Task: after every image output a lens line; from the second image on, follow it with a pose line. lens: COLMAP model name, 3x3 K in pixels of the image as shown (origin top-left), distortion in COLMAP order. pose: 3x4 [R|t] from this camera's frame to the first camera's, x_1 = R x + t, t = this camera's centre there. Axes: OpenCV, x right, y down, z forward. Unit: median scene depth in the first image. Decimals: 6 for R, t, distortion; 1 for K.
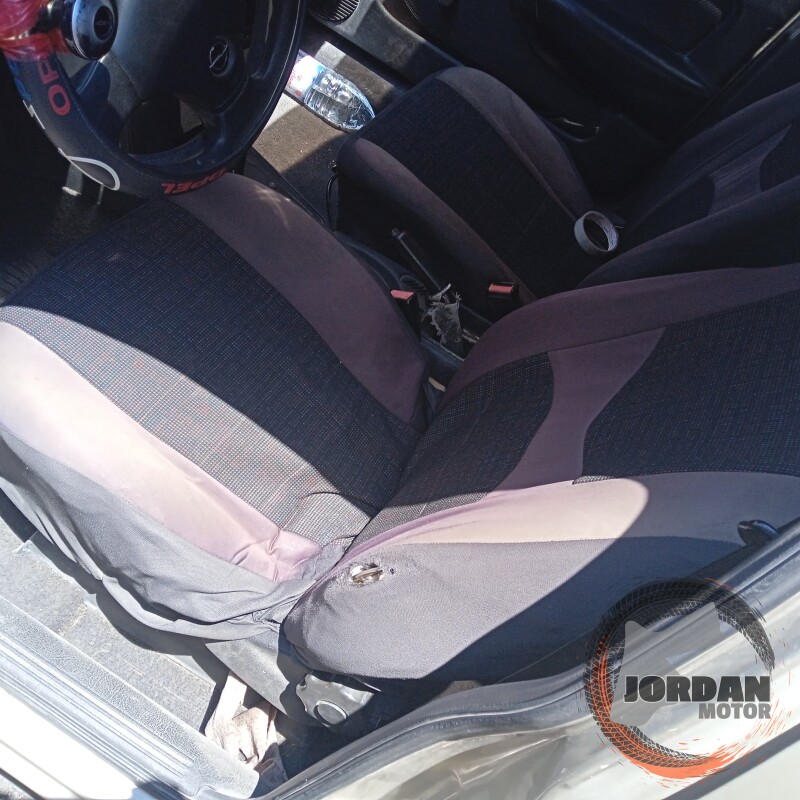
lens RADIAL K [[957.5, 0, 400.0], [0, 957.5, 400.0], [0, 0, 1]] dist [0.063585, 0.027406]
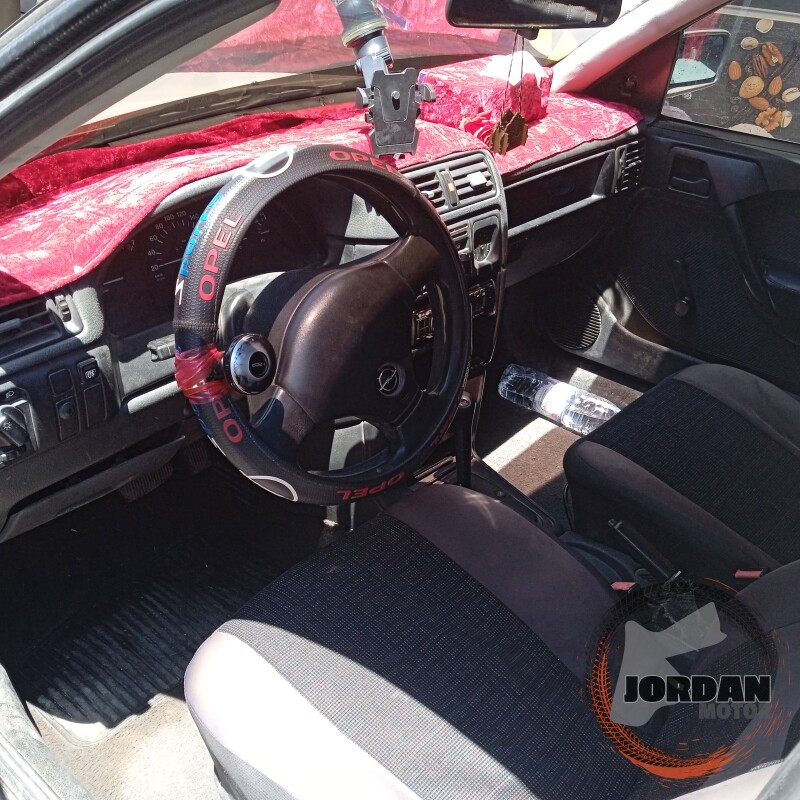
lens RADIAL K [[934.2, 0, 400.0], [0, 934.2, 400.0], [0, 0, 1]] dist [0.292973, -0.594494]
pose [[0.921459, -0.163617, -0.352339, 0.158919], [0.029595, 0.933909, -0.356284, 0.048457], [0.387347, 0.317874, 0.865401, 0.034197]]
